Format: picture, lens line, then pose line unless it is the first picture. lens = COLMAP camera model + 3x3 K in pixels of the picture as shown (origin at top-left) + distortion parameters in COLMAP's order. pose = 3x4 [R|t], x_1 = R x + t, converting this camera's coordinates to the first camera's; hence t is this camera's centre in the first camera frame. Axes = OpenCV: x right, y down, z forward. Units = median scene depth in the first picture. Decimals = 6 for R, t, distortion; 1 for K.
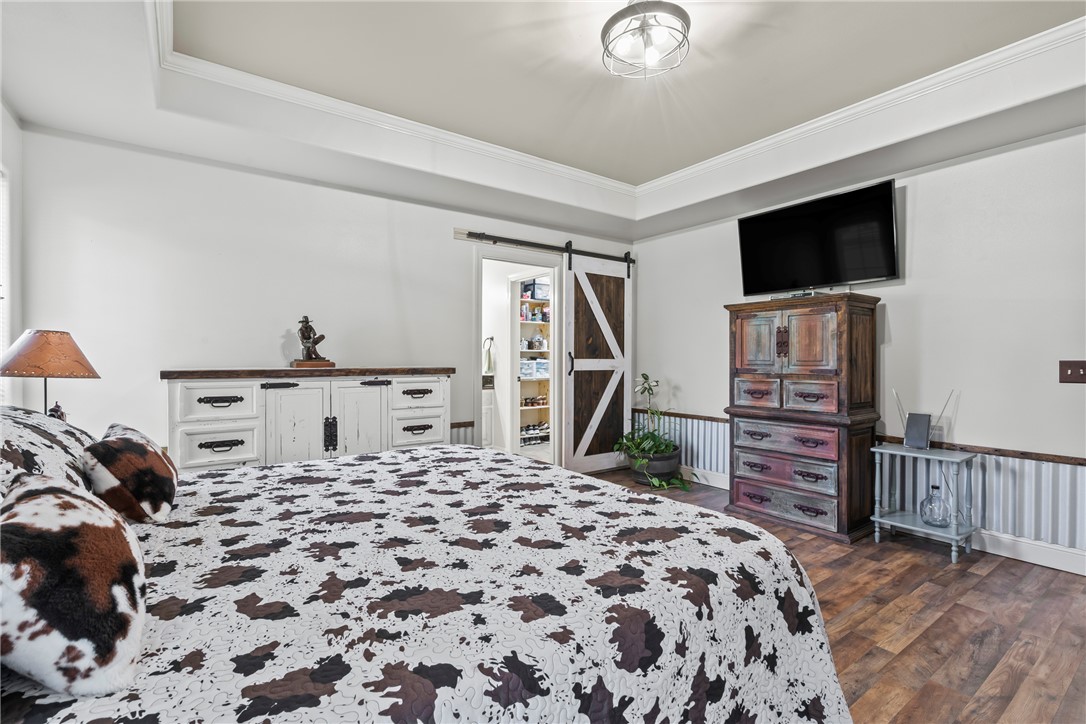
lens RADIAL K [[499.7, 0, 542.3], [0, 499.7, 363.6], [0, 0, 1]] dist [-0.003300, 0.002070]
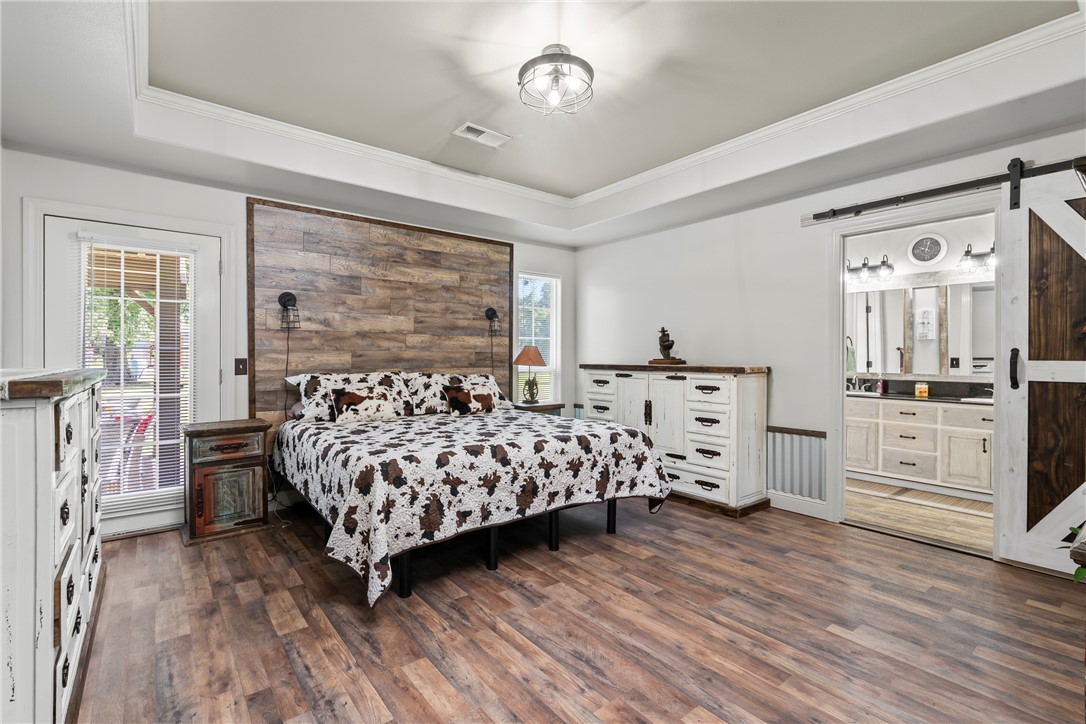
lens RADIAL K [[499.7, 0, 541.3], [0, 499.7, 357.2], [0, 0, 1]] dist [-0.003300, 0.002070]
pose [[0.031343, 0.000816, -0.999508, 0.864126], [-0.013794, 0.999905, 0.000384, -0.007781], [0.999413, 0.013775, 0.031352, 0.598557]]
